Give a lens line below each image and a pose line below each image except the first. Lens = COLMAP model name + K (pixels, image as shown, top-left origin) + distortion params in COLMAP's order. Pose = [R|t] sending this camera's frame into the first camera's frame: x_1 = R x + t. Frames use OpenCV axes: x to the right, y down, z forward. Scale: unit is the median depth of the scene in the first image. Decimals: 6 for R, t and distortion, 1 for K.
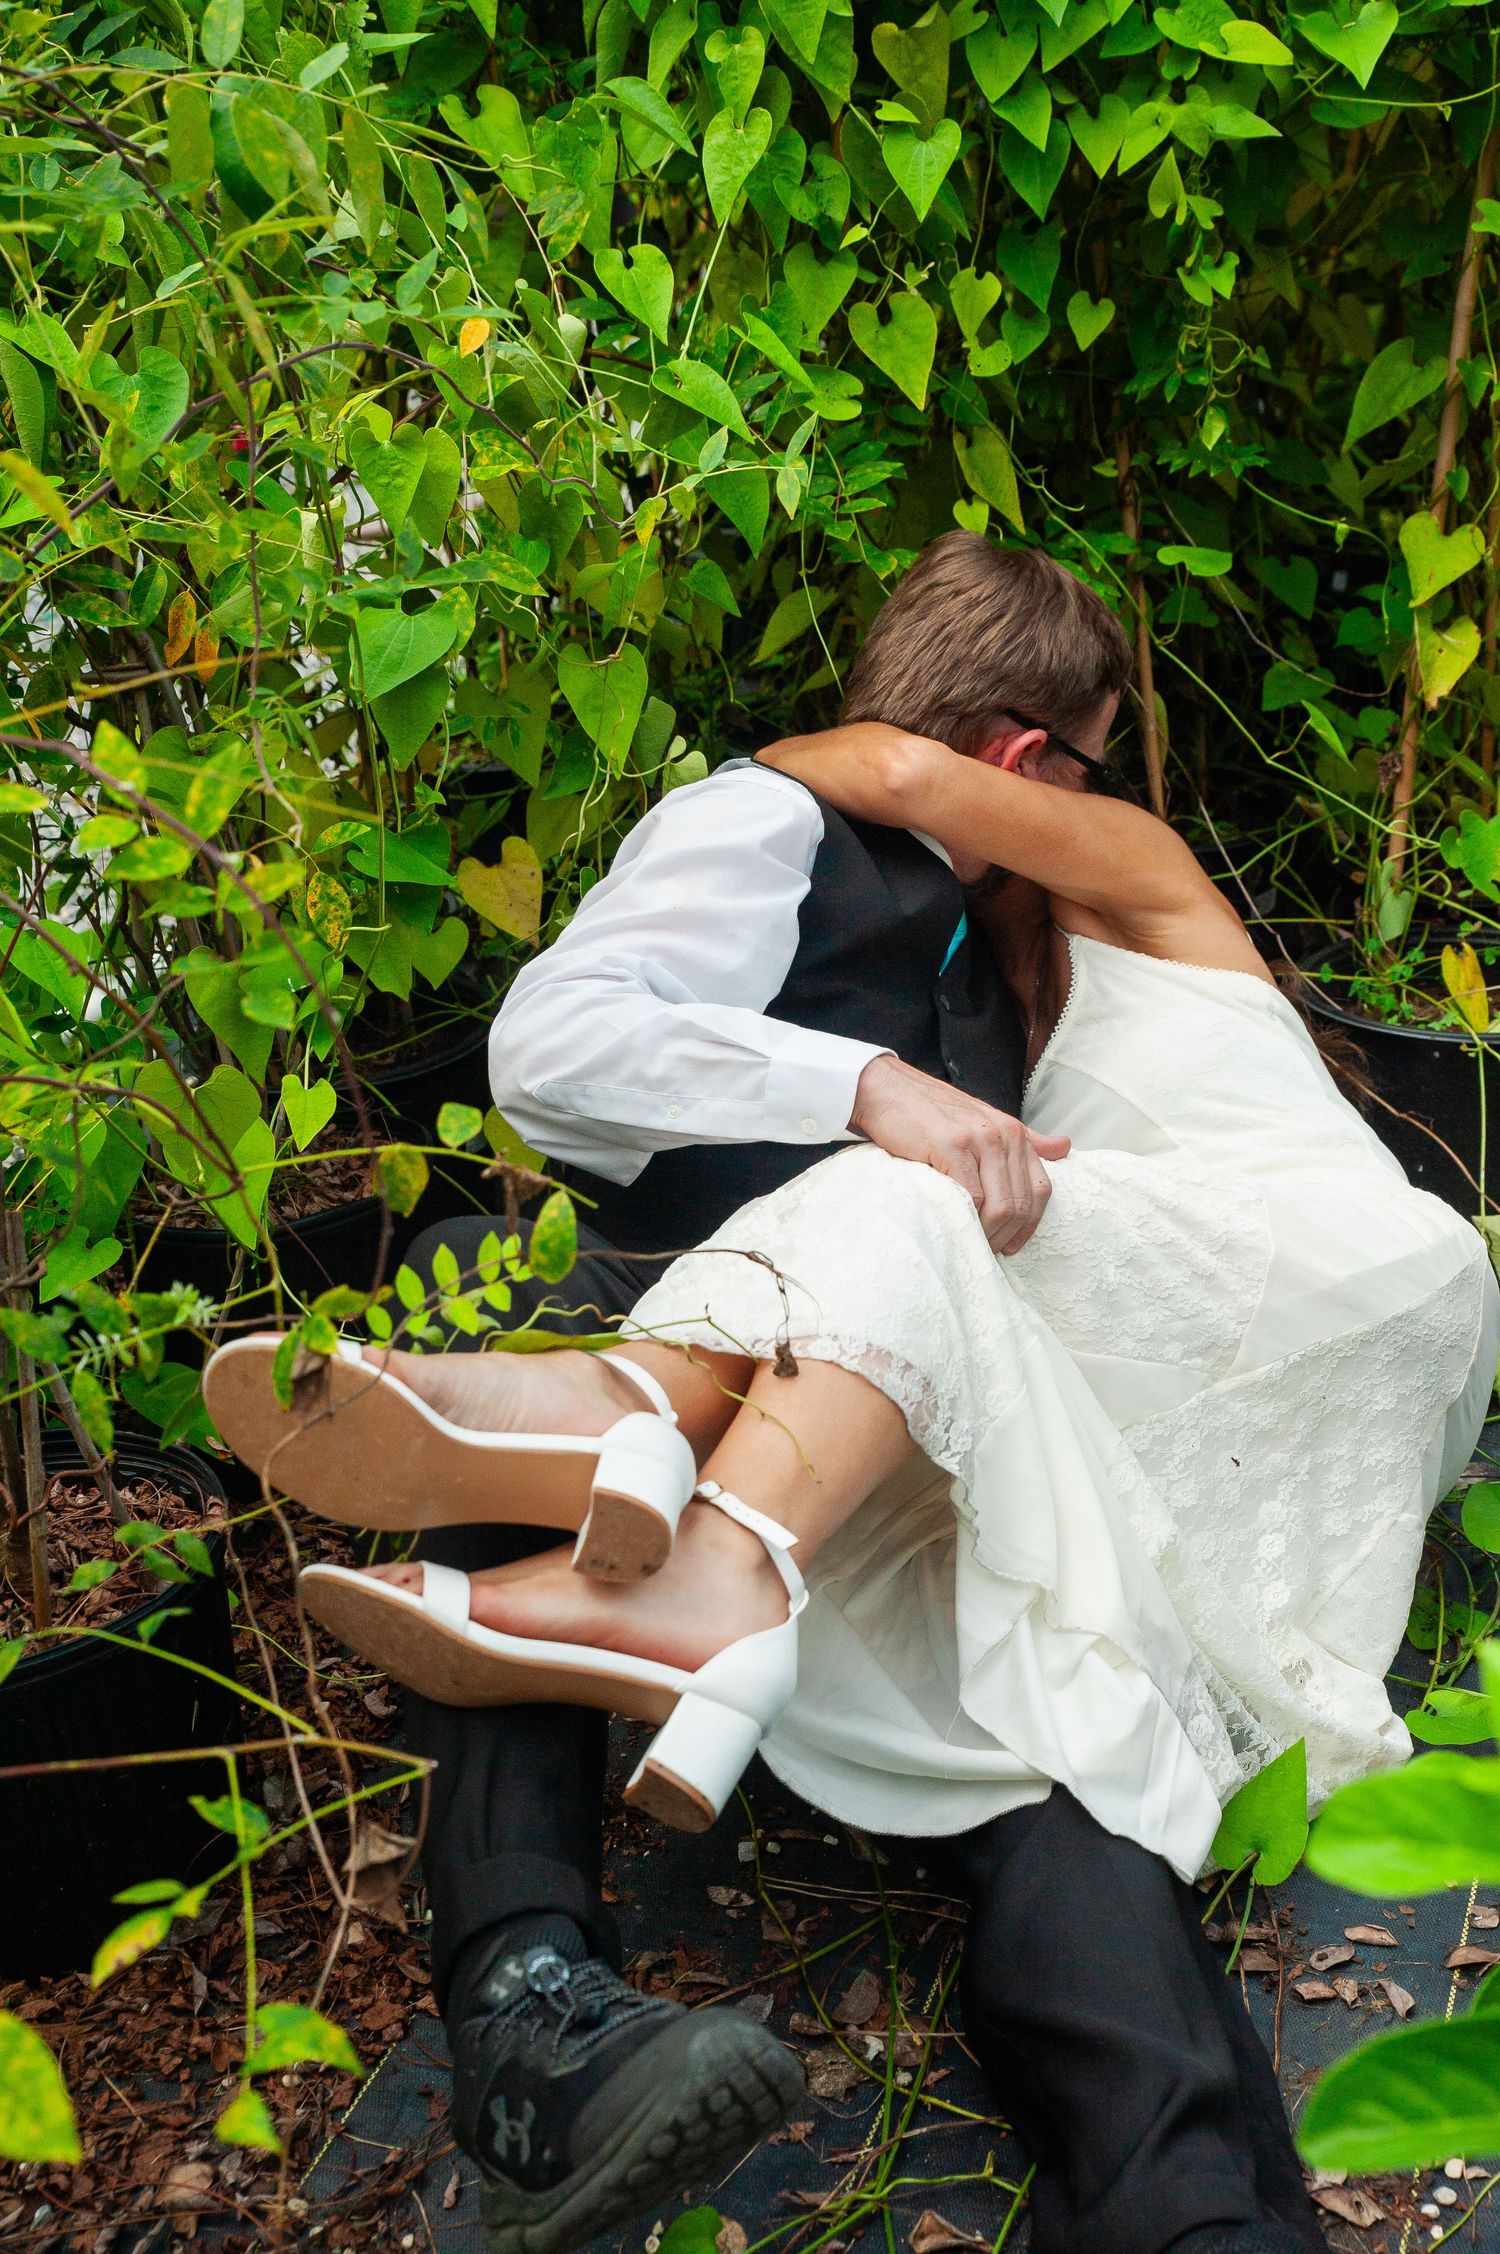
lens RADIAL K [[2948.2, 0, 750.0], [0, 2948.2, 1127.0], [0, 0, 1]] dist [0.096722, 0.039154]
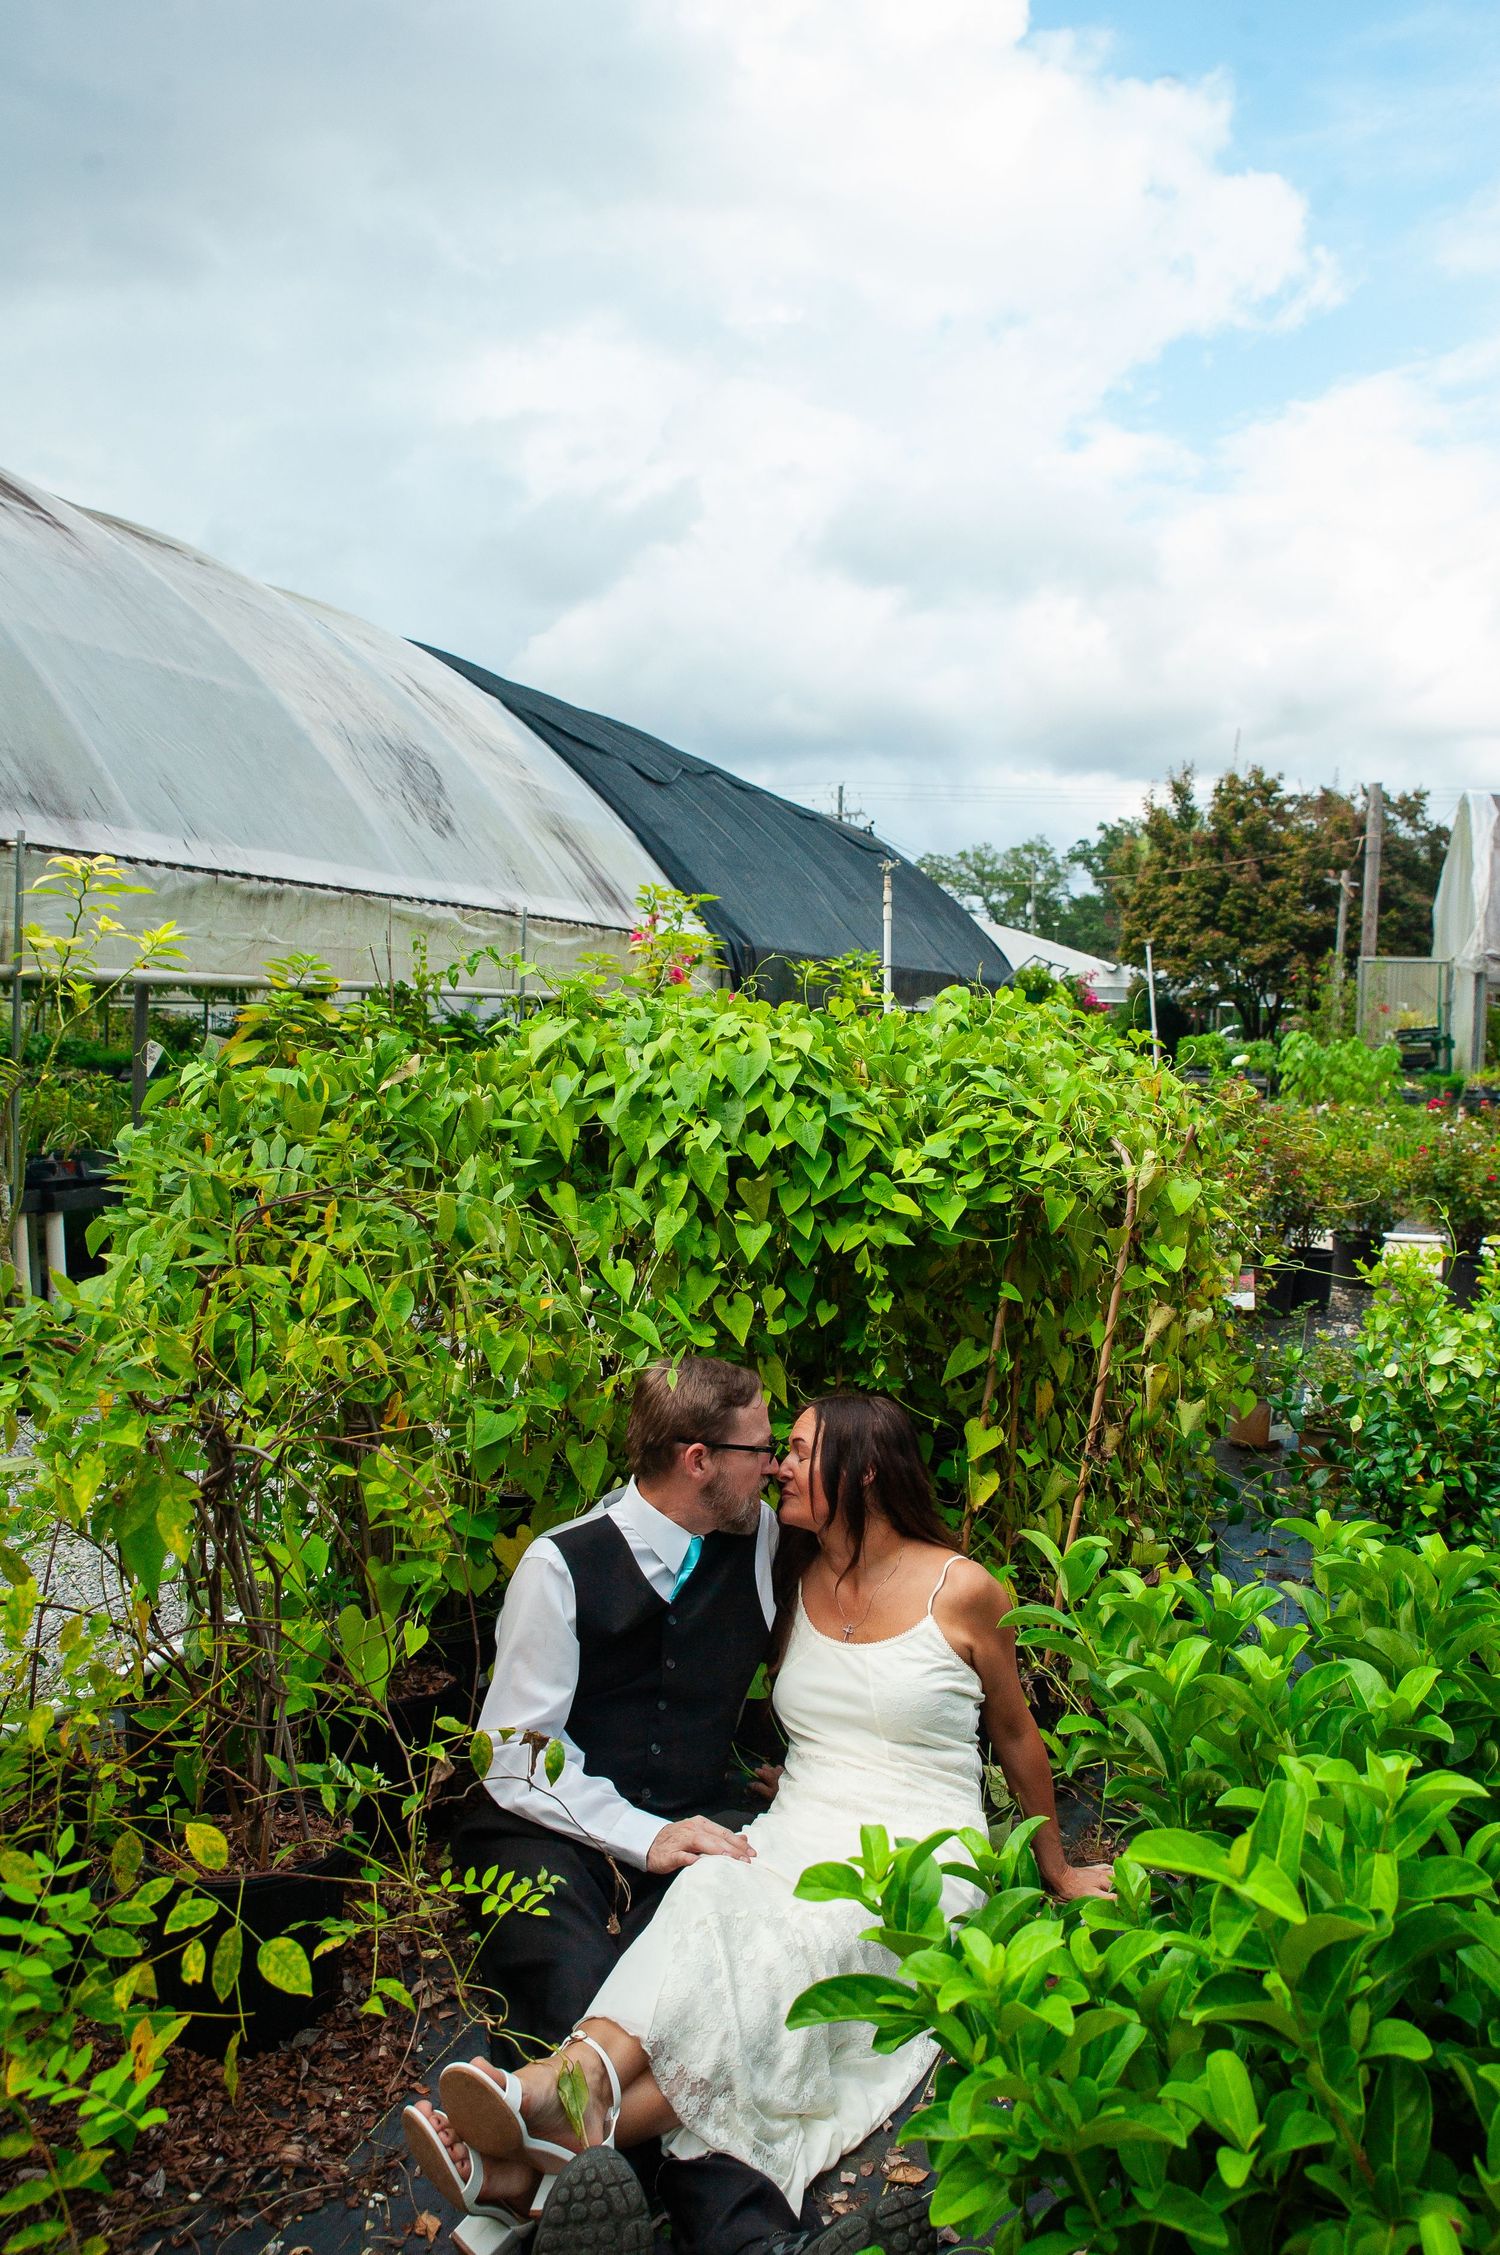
lens RADIAL K [[1833.5, 0, 755.8], [0, 1833.5, 1138.0], [0, 0, 1]] dist [-0.109380, 0.150660]
pose [[0.993165, 0.112610, 0.030685, 0.009416], [-0.096233, 0.938833, -0.330654, 0.055329], [-0.066043, 0.325441, 0.943253, -0.303634]]
